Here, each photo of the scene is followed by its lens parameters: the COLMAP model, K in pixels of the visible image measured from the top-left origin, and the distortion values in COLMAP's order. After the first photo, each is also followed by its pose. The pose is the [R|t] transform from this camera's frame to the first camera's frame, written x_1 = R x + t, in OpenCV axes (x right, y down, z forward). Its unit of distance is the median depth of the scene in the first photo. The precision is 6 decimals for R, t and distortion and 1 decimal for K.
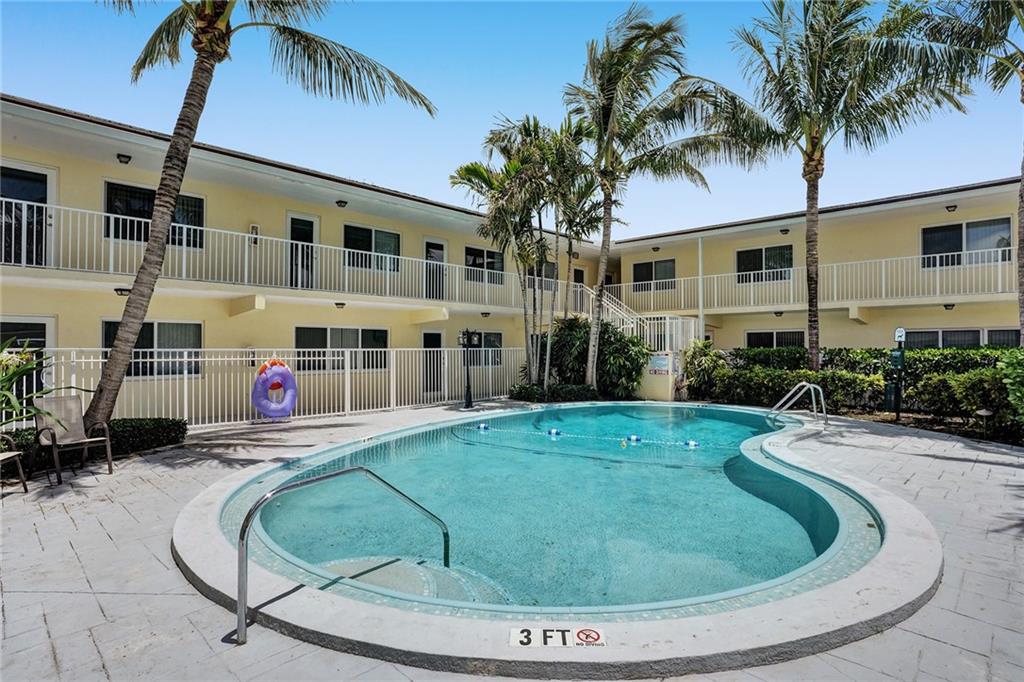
lens RADIAL K [[533.3, 0, 512.0], [0, 533.3, 341.0], [0, 0, 1]] dist [-0.045616, 0.029966]
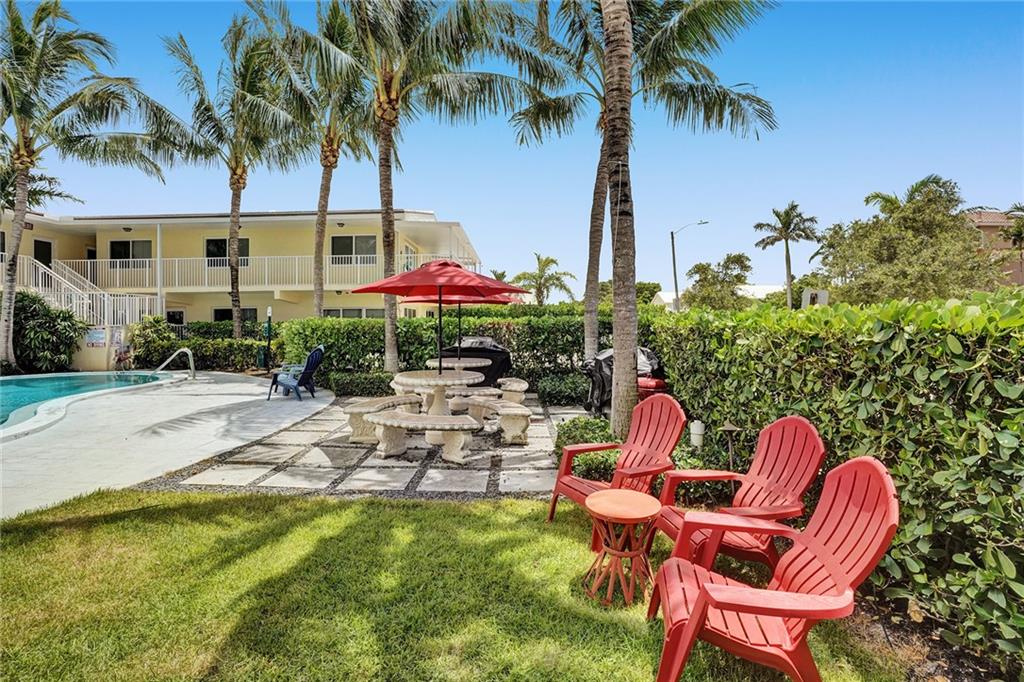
lens RADIAL K [[484.3, 0, 514.4], [0, 484.3, 324.0], [0, 0, 1]] dist [-0.057007, 0.022502]
pose [[0.734349, -0.007966, 0.678725, 0.284419], [-0.002910, 0.999885, 0.014884, 0.000018], [-0.678765, -0.012905, 0.734242, -0.308097]]
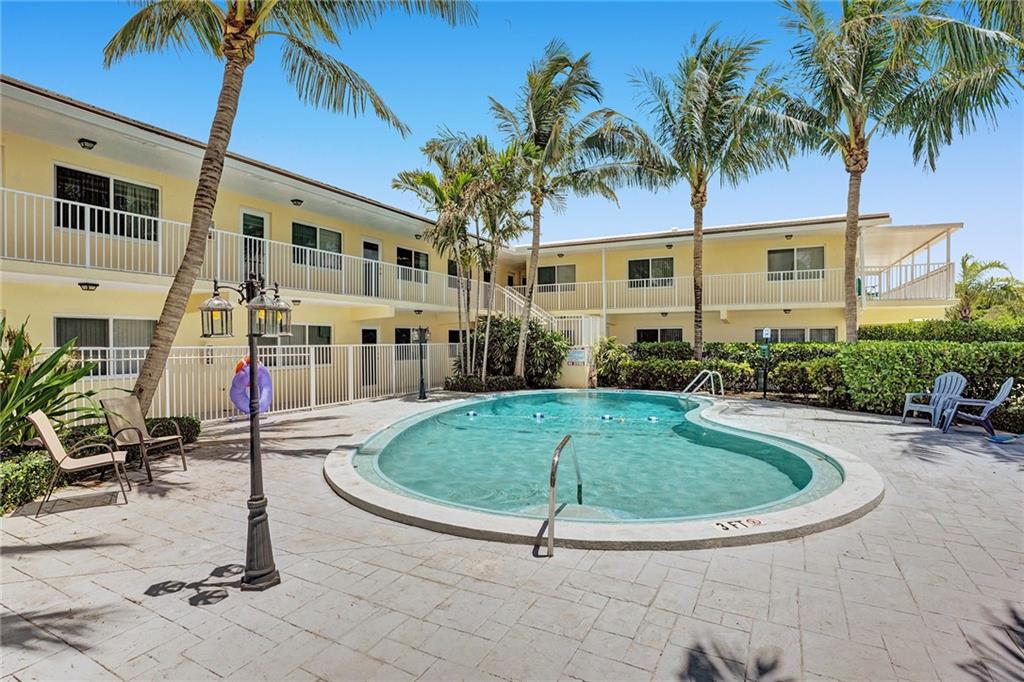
lens RADIAL K [[521.6, 0, 512.0], [0, 521.6, 341.0], [0, 0, 1]] dist [-0.026452, 0.000685]
pose [[0.961738, -0.002379, 0.273961, -0.191754], [-0.001205, 0.999916, 0.012911, -0.006173], [-0.273968, -0.012747, 0.961654, -0.065991]]
